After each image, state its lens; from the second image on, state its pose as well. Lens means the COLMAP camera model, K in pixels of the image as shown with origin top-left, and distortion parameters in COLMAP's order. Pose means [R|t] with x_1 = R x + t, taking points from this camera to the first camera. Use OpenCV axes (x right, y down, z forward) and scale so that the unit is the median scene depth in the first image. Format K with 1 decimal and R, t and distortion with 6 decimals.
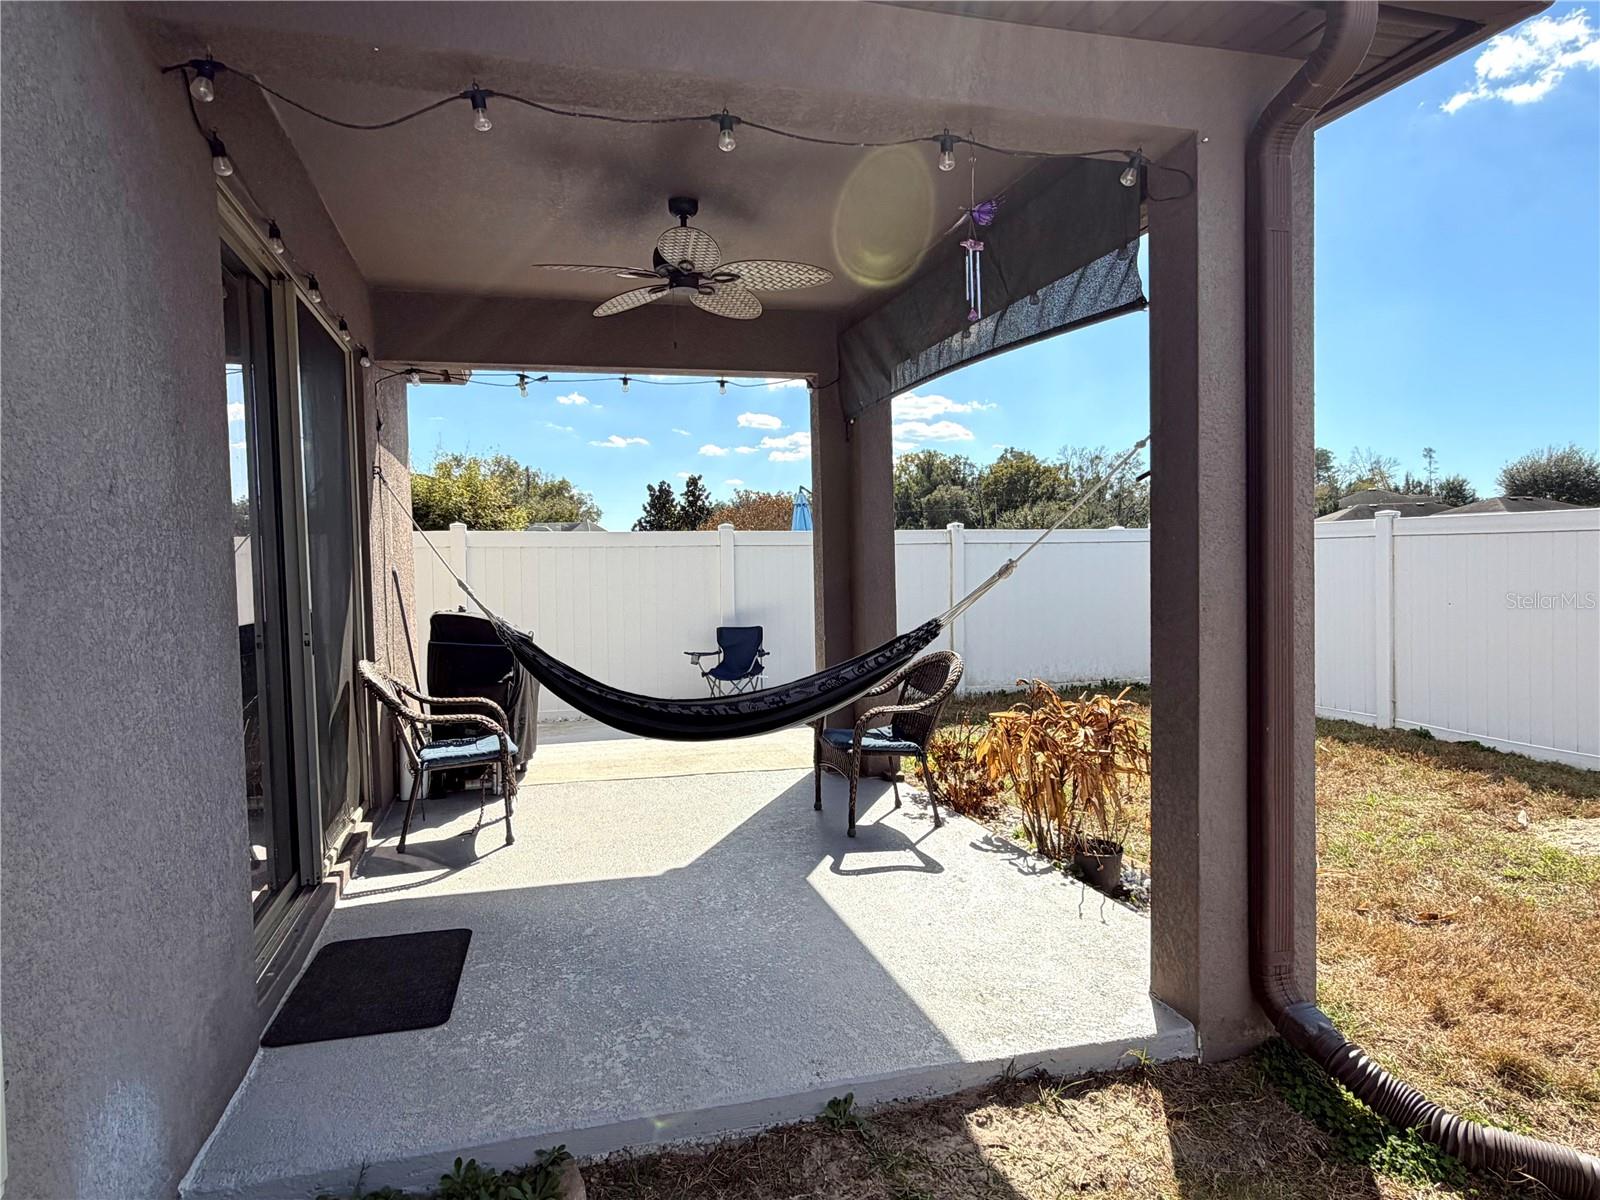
lens RADIAL K [[927.5, 0, 795.6], [0, 927.5, 598.5], [0, 0, 1]] dist [0.000668, -0.002139]
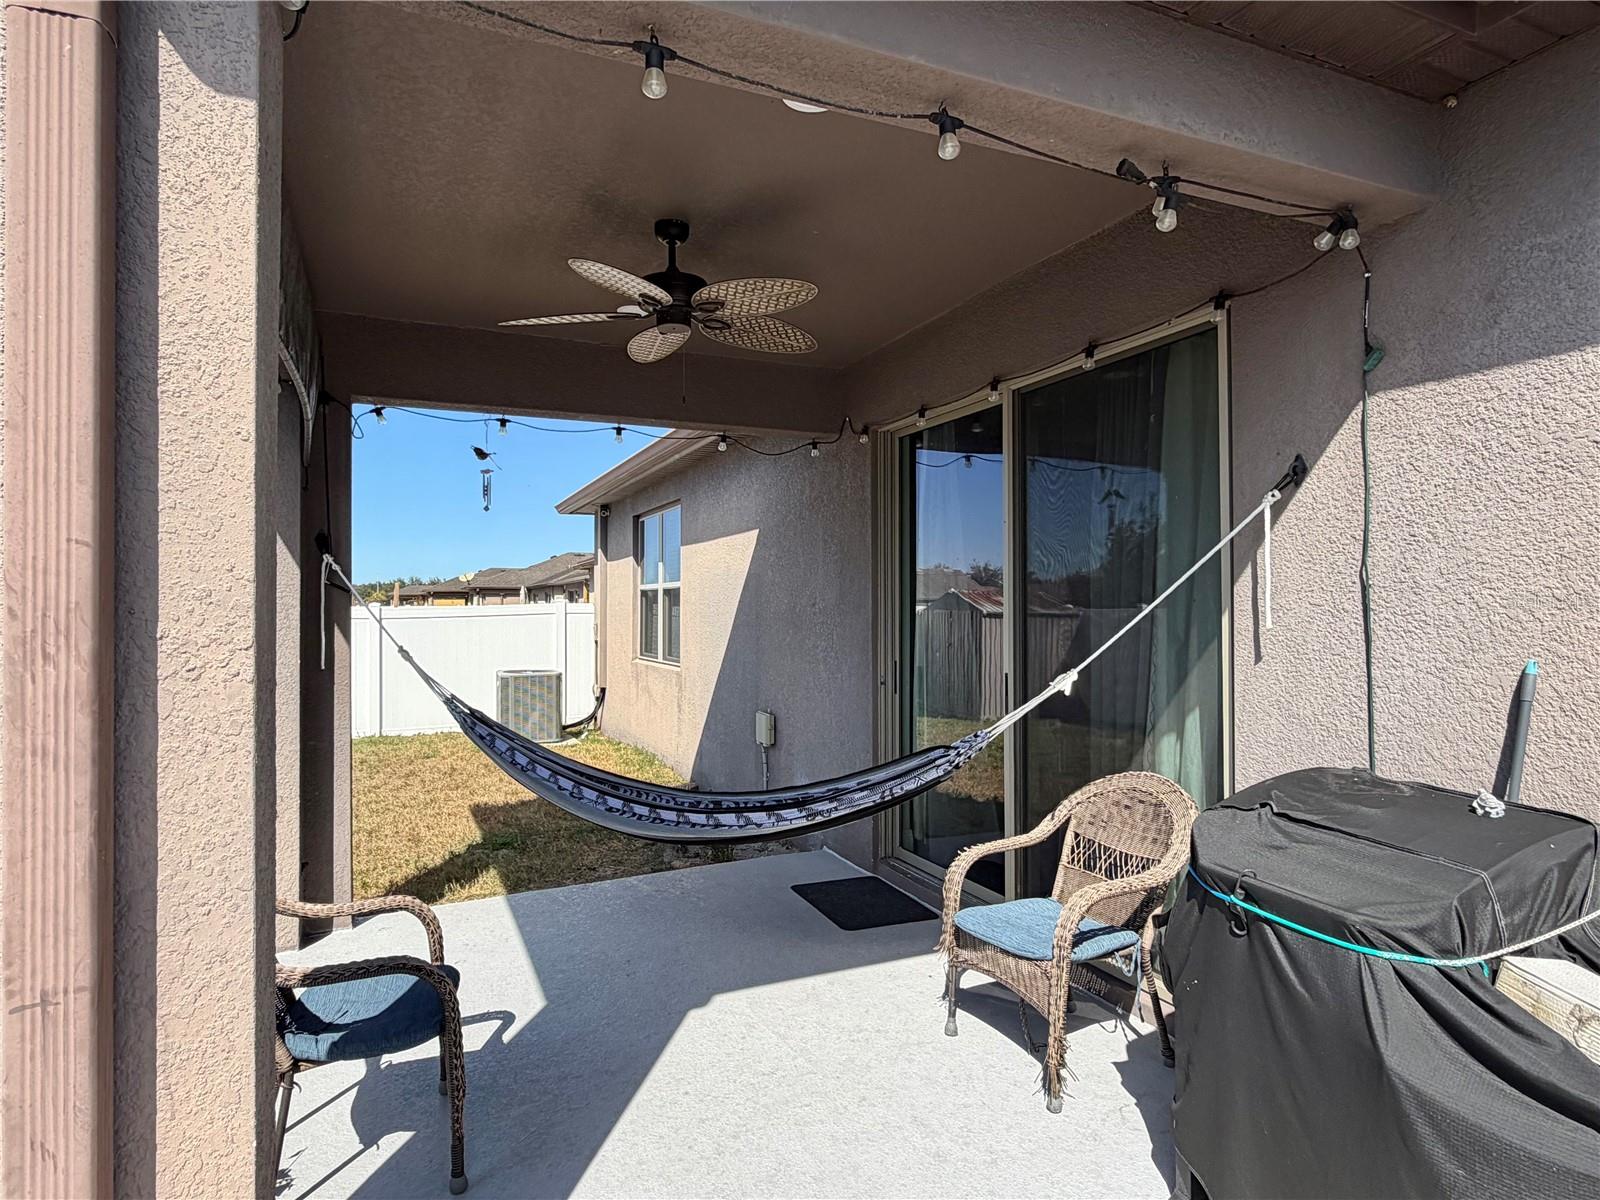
lens RADIAL K [[927.5, 0, 801.8], [0, 927.5, 598.1], [0, 0, 1]] dist [0.000668, -0.002139]
pose [[-0.992014, 0.021610, -0.124266, -0.123498], [0.017423, 0.999246, 0.034684, -0.110345], [0.124922, 0.032242, -0.991643, 1.849606]]
